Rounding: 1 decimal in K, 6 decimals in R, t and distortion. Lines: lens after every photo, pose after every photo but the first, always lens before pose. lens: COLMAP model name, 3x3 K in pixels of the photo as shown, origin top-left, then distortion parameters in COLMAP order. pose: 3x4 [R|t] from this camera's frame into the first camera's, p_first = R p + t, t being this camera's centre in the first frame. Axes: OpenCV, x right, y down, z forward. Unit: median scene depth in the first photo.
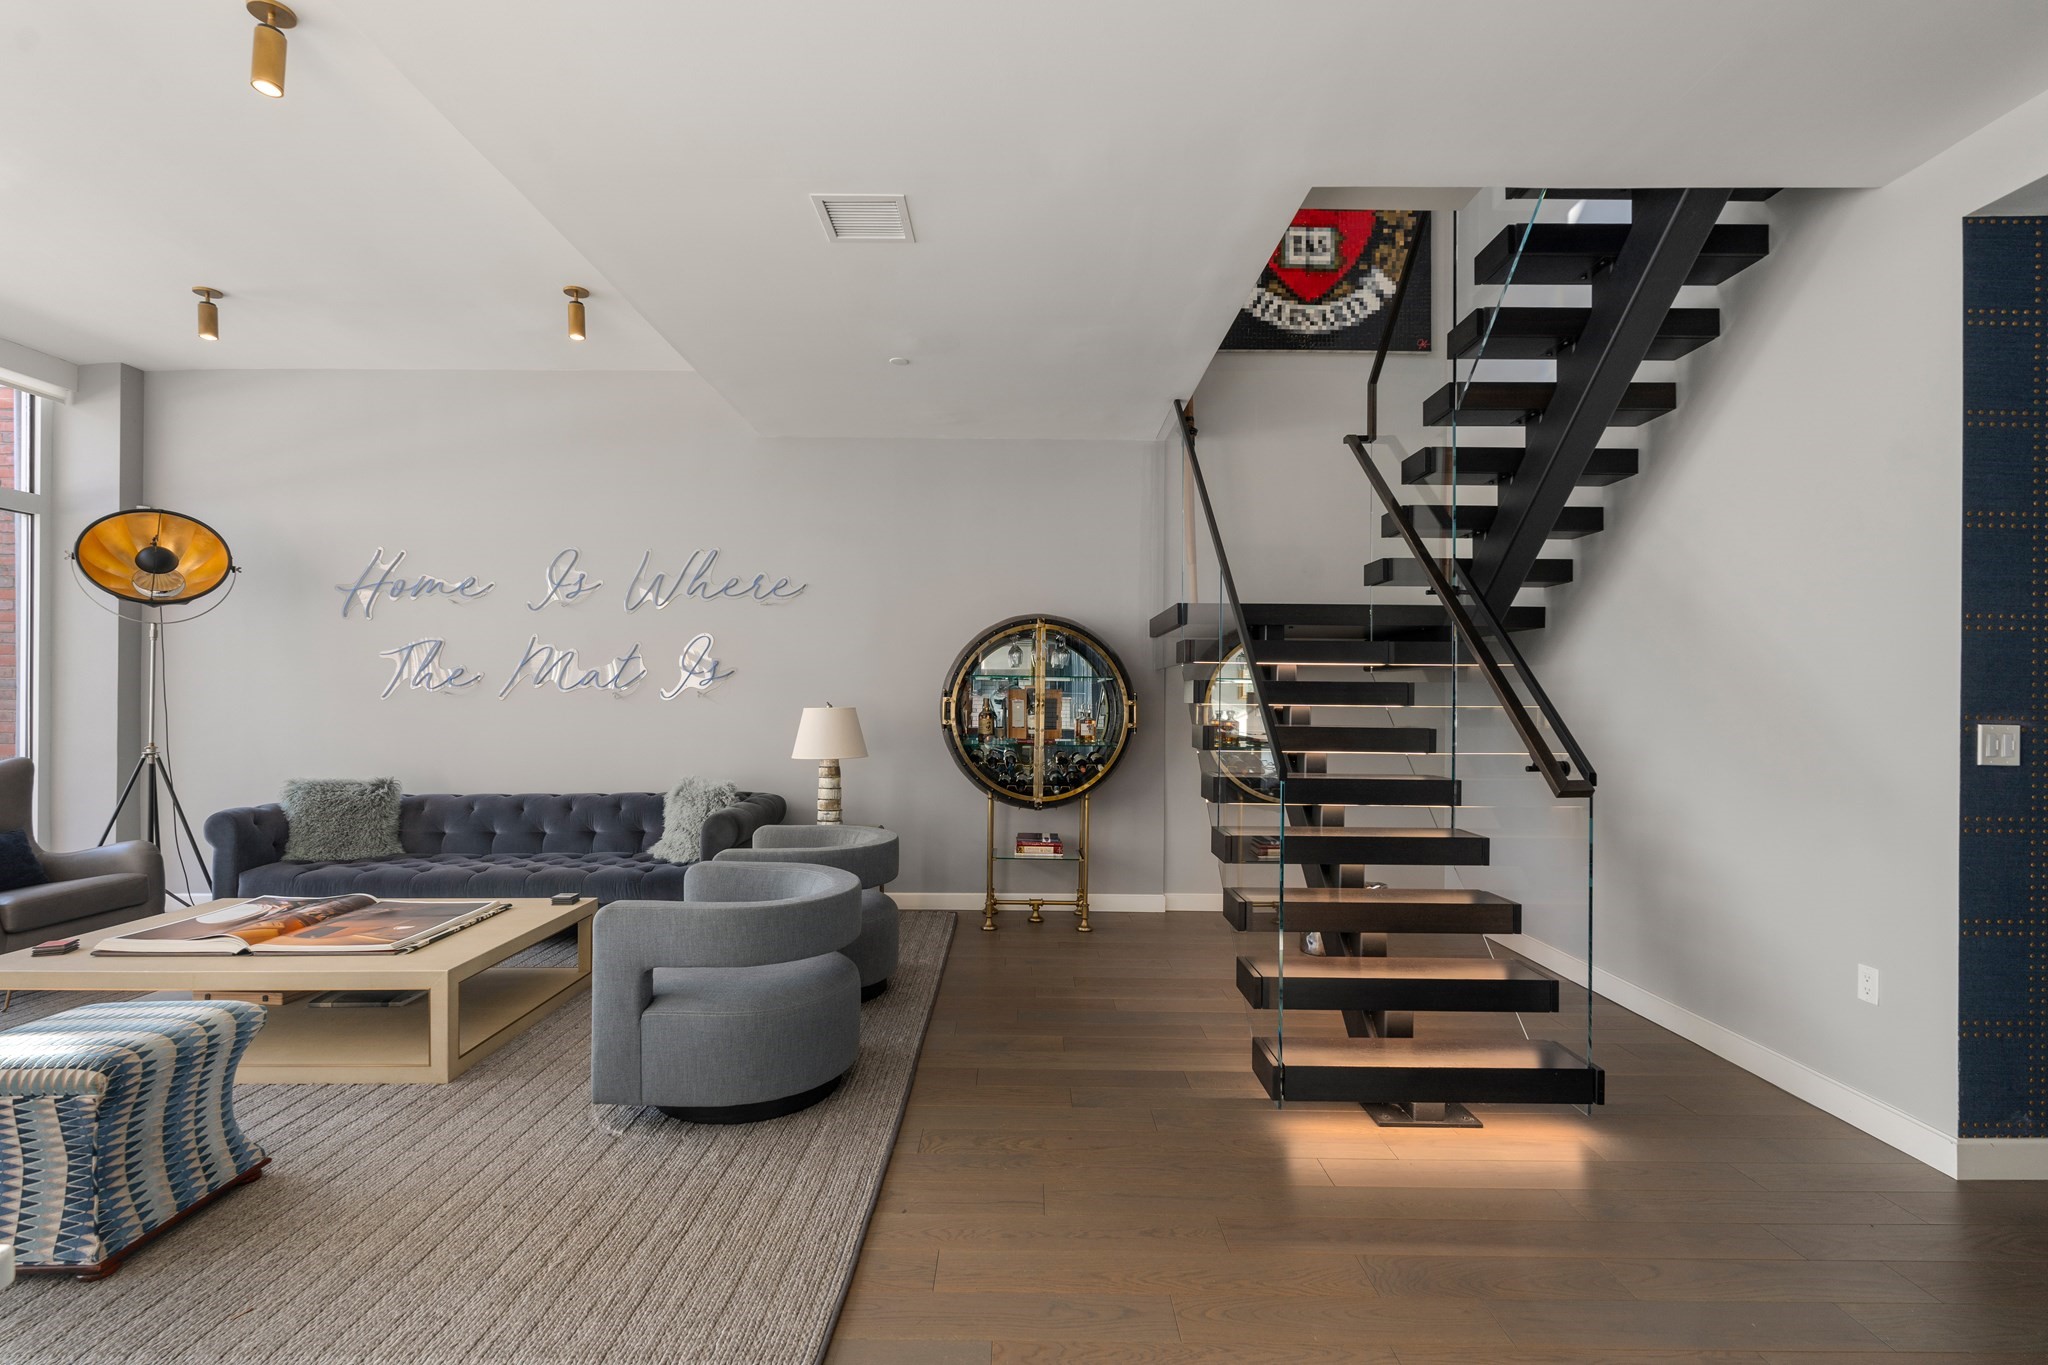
lens RADIAL K [[907.4, 0, 1025.6], [0, 907.4, 692.9], [0, 0, 1]] dist [-0.003579, 0.000711]
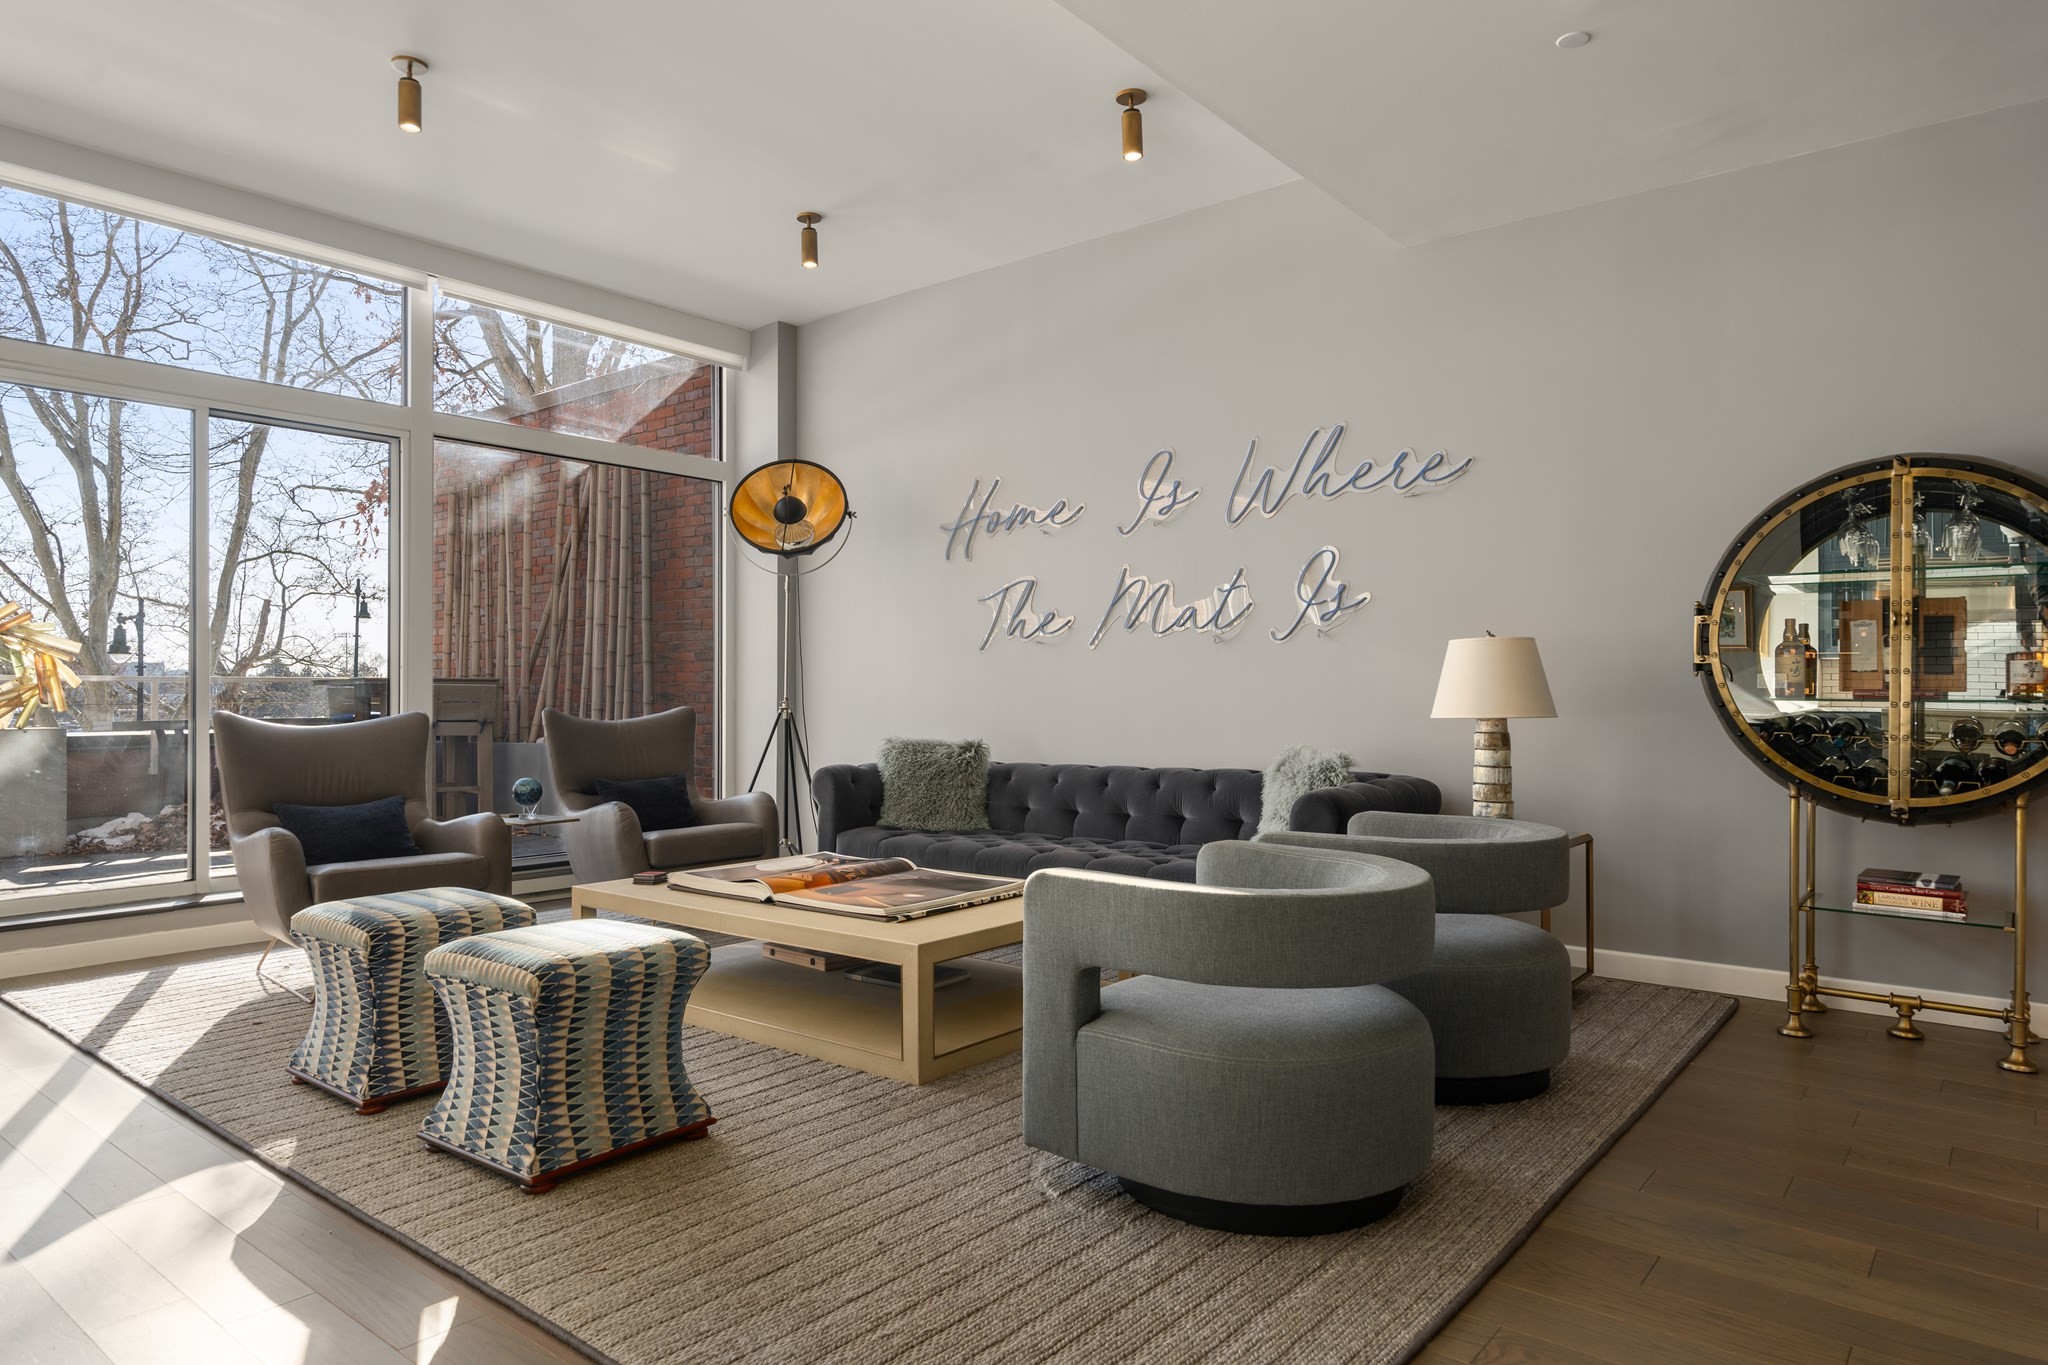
lens RADIAL K [[1241.2, 0, 1025.7], [0, 1241.2, 679.9], [0, 0, 1]] dist [0.002101, -0.001215]
pose [[0.772439, -0.012373, -0.634968, 0.083113], [0.008395, 0.999922, -0.009272, 0.050361], [0.635033, 0.001832, 0.772482, 0.128182]]
